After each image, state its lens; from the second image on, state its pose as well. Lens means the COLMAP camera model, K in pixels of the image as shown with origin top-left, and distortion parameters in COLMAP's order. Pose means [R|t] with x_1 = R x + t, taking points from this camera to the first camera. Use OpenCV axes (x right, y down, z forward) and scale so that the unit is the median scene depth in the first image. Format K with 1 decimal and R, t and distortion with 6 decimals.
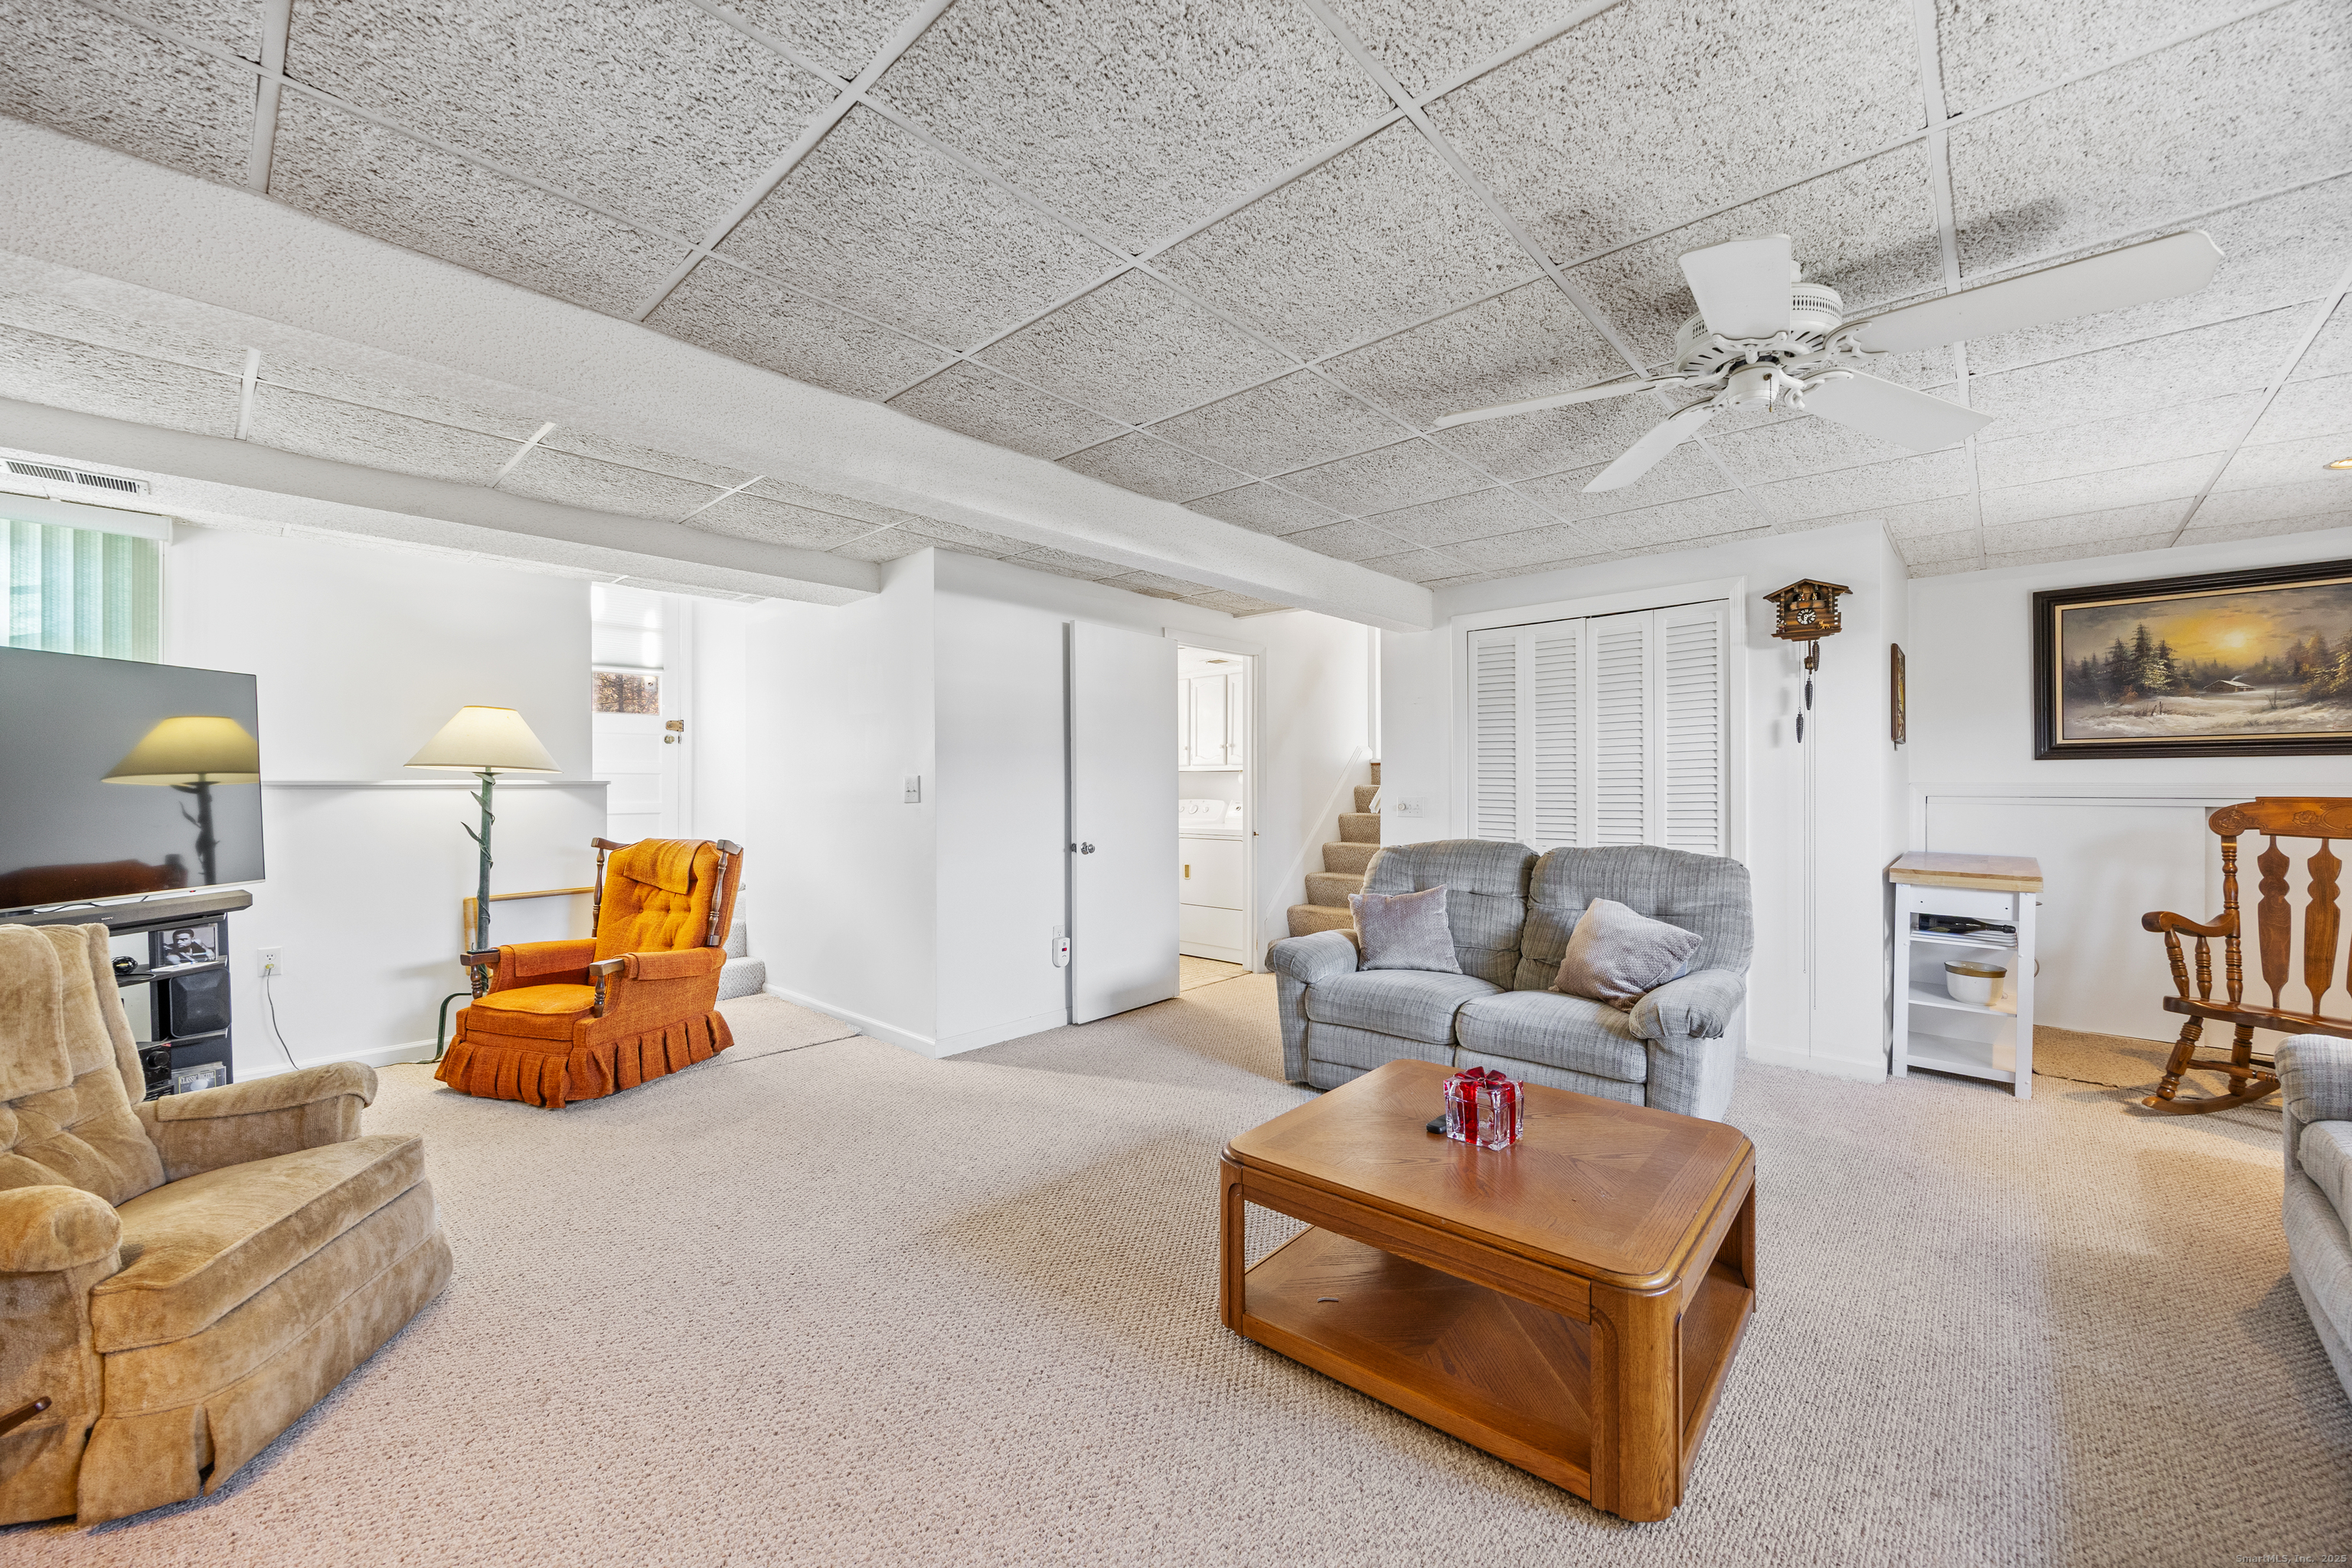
lens RADIAL K [[896.7, 0, 1183.7], [0, 896.7, 779.4], [0, 0, 1]] dist [-0.001101, -0.000171]
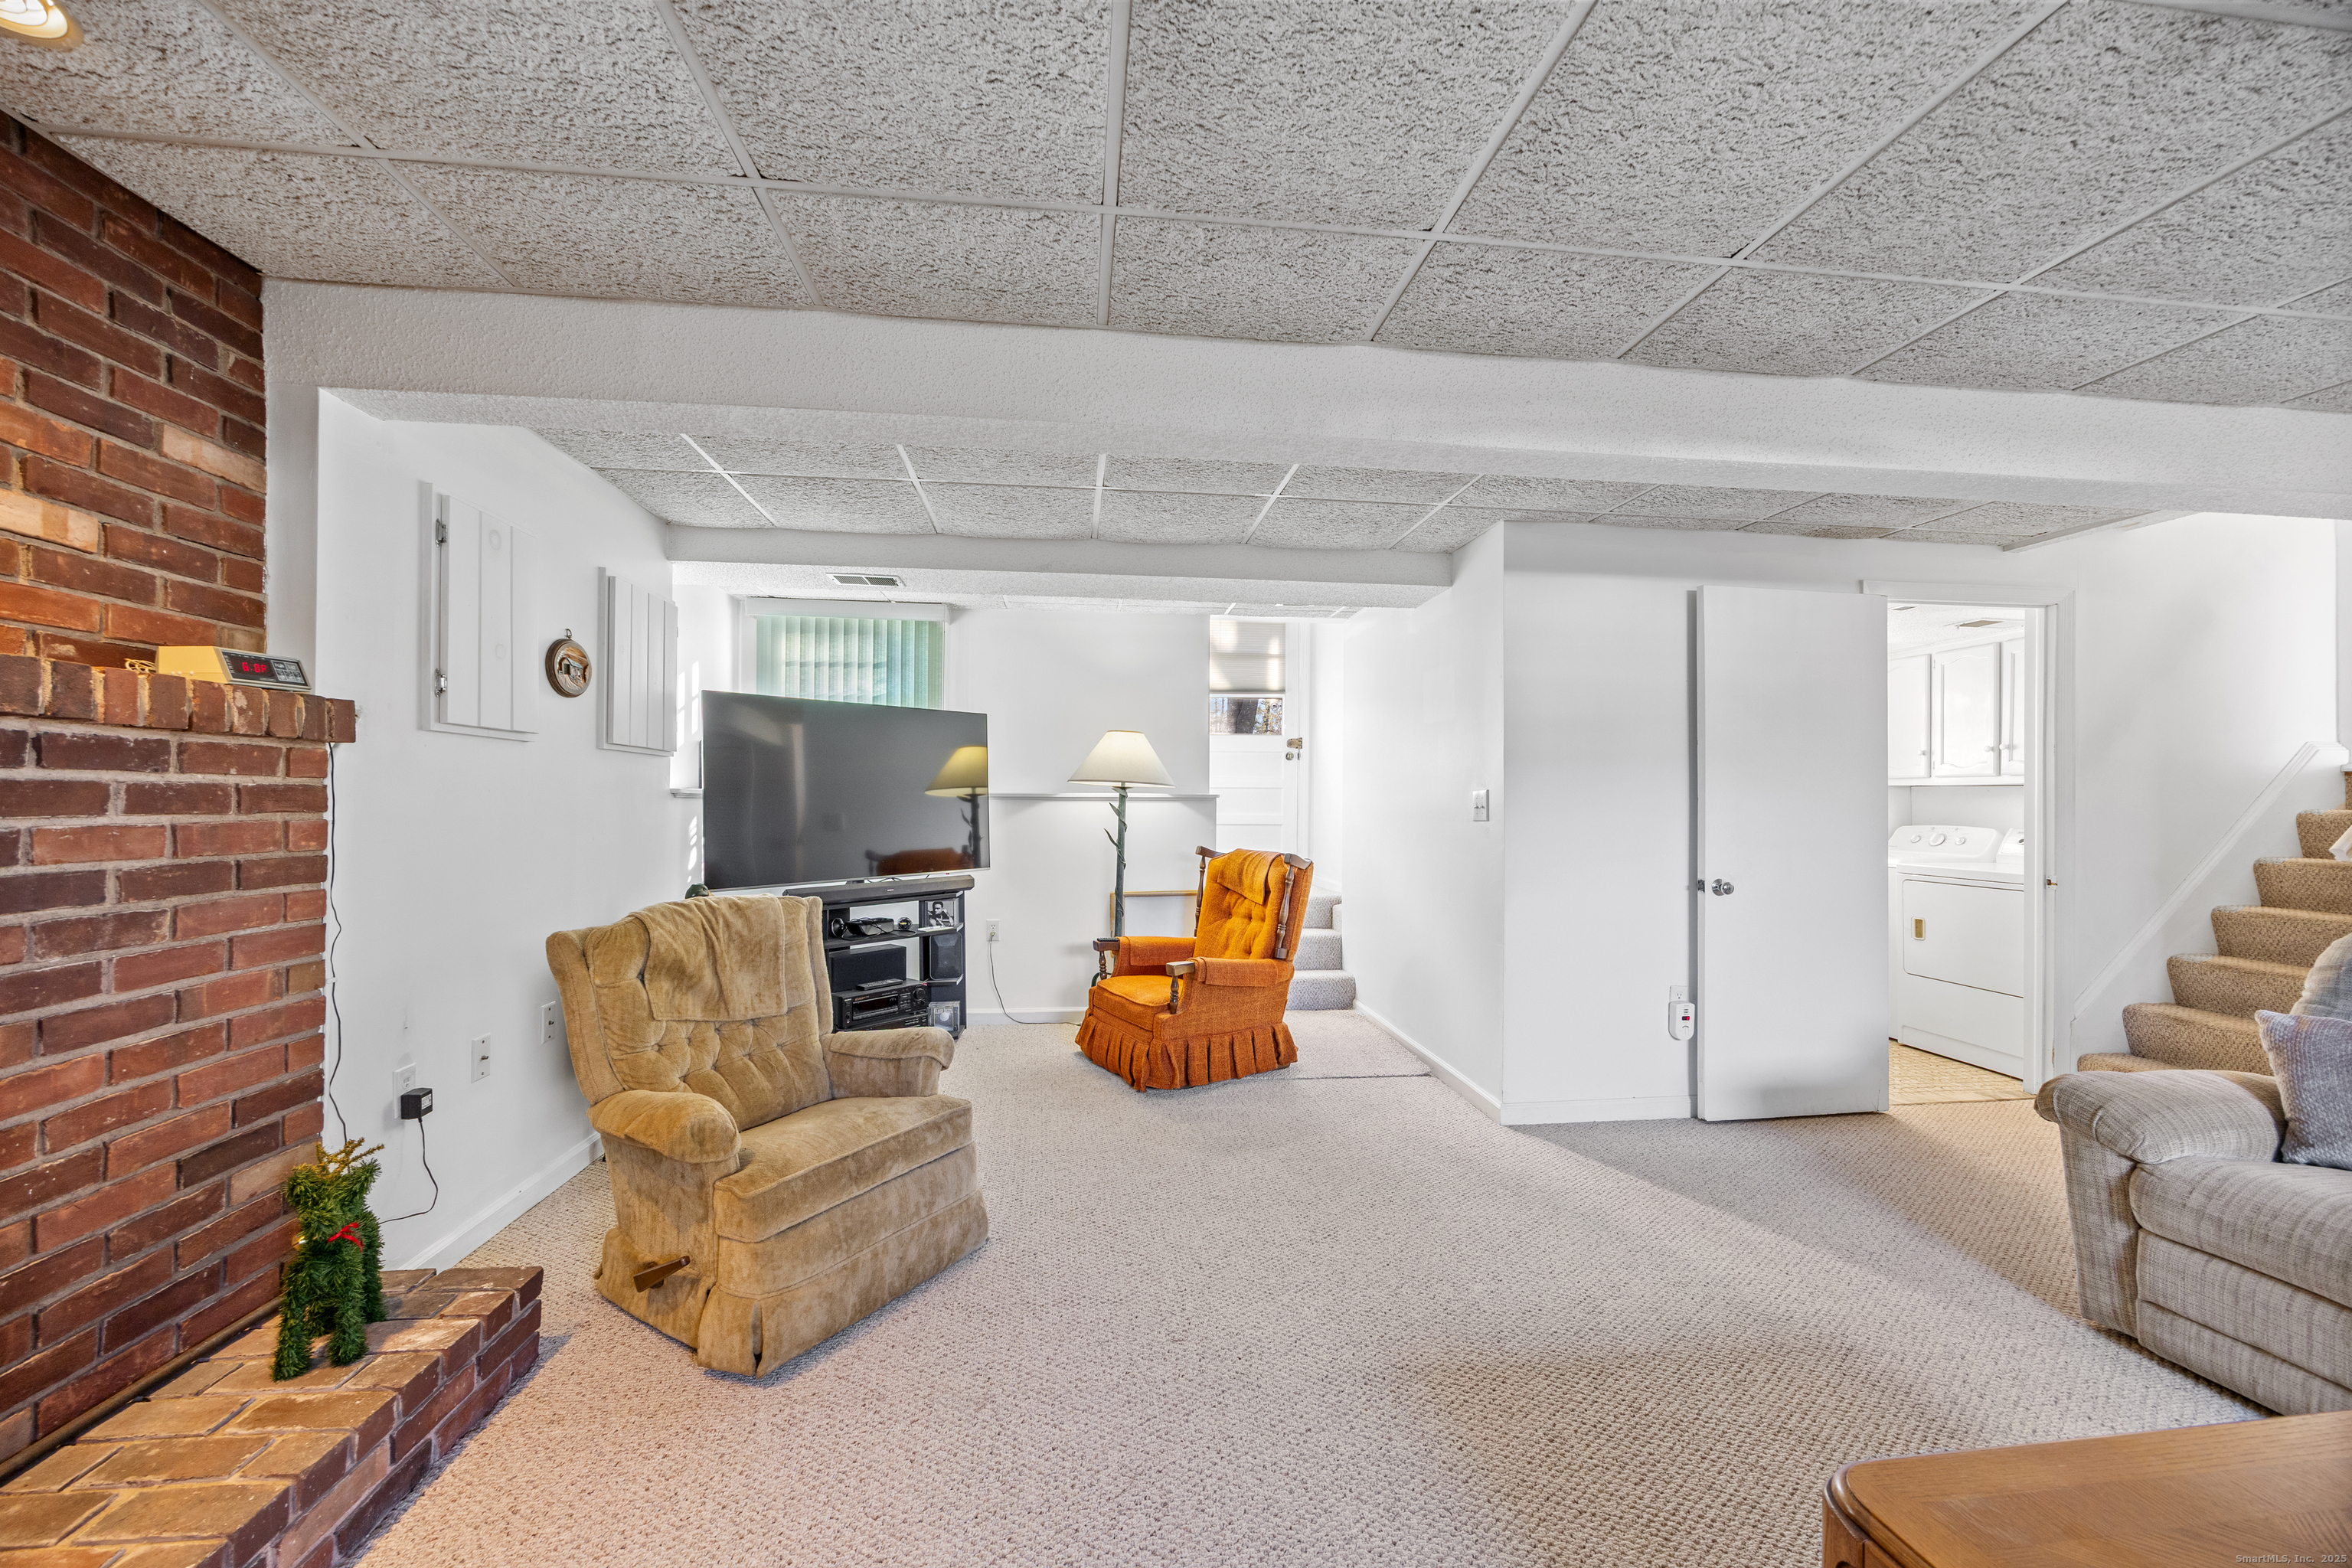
lens RADIAL K [[896.7, 0, 1175.1], [0, 896.7, 789.9], [0, 0, 1]] dist [-0.001101, -0.000171]
pose [[0.751061, 0.001385, -0.660231, 0.056494], [-0.005016, 0.999981, -0.003608, 0.000145], [0.660214, 0.006022, 0.751054, 0.181575]]
